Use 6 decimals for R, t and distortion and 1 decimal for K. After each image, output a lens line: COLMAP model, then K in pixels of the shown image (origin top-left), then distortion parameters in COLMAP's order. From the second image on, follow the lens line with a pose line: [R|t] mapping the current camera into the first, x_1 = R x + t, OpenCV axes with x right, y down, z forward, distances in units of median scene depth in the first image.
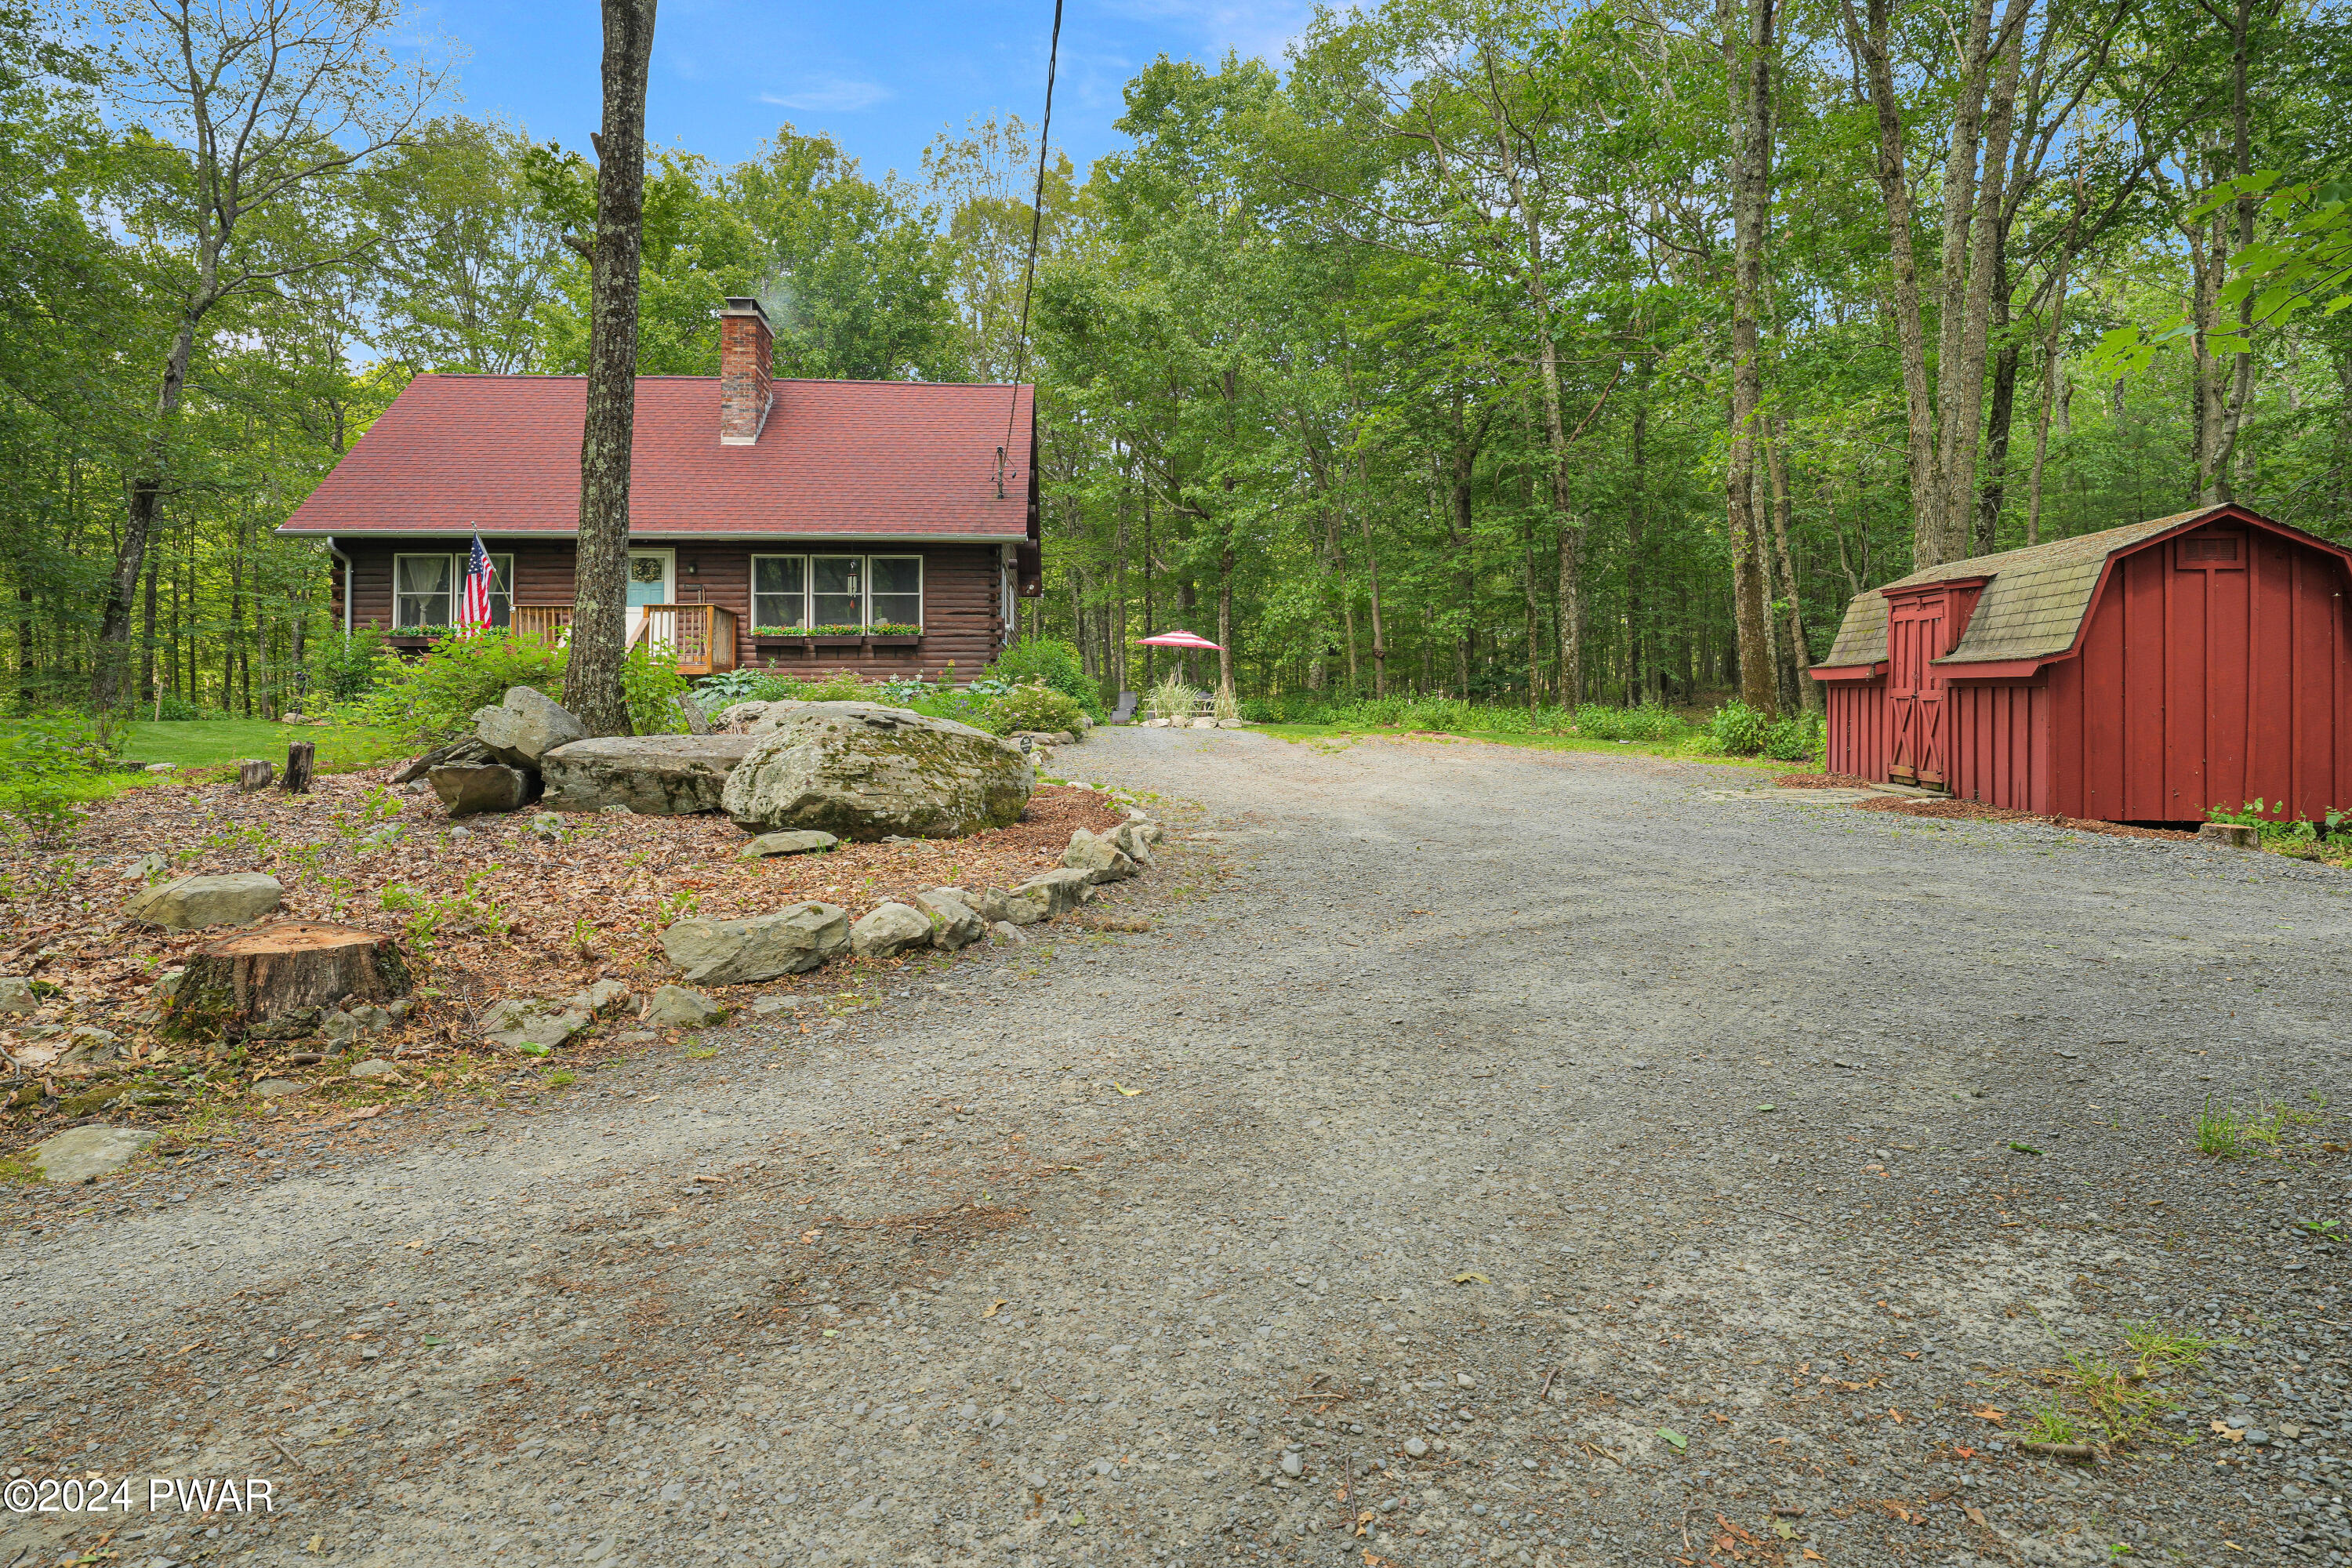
lens RADIAL K [[1356.7, 0, 1176.7], [0, 1356.7, 734.9], [0, 0, 1]] dist [0.000240, 0.000016]
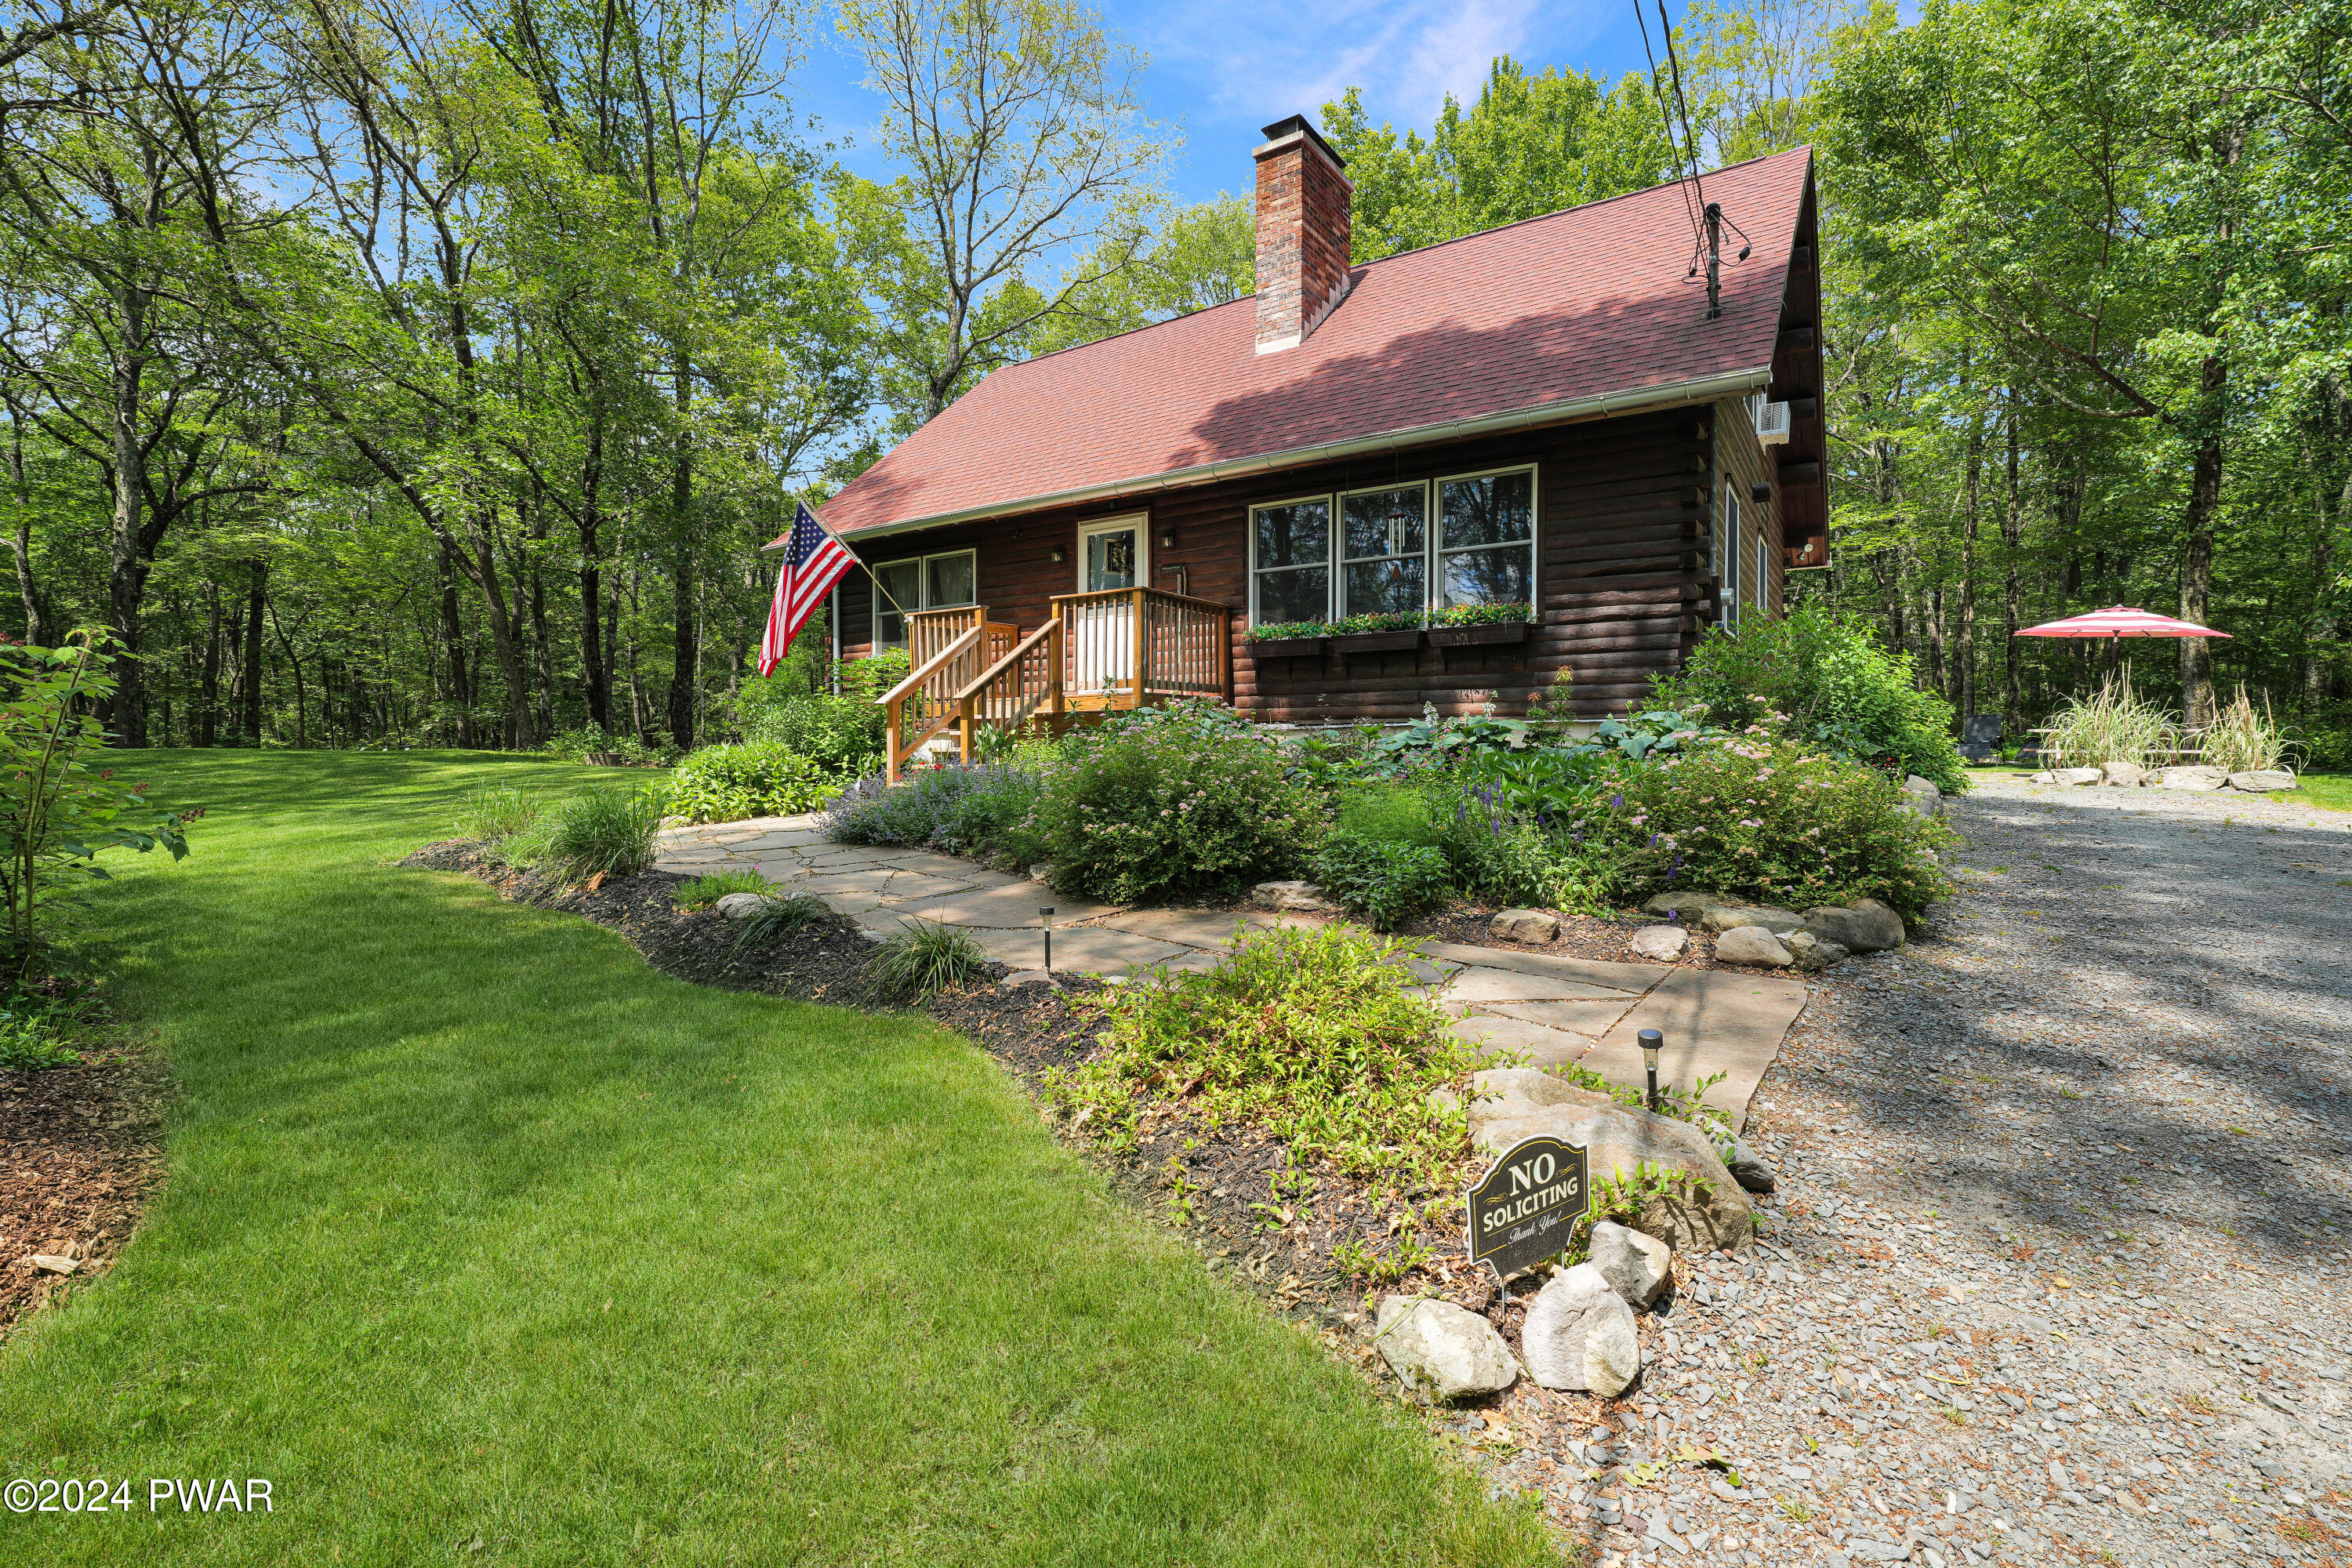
lens RADIAL K [[1093.7, 0, 1177.4], [0, 1093.7, 753.0], [0, 0, 1]] dist [-0.000371, -0.000077]
pose [[0.796299, 0.004755, -0.604885, -0.046402], [-0.003734, 0.999989, 0.002946, -0.024144], [0.604892, -0.000087, 0.796307, 0.567249]]
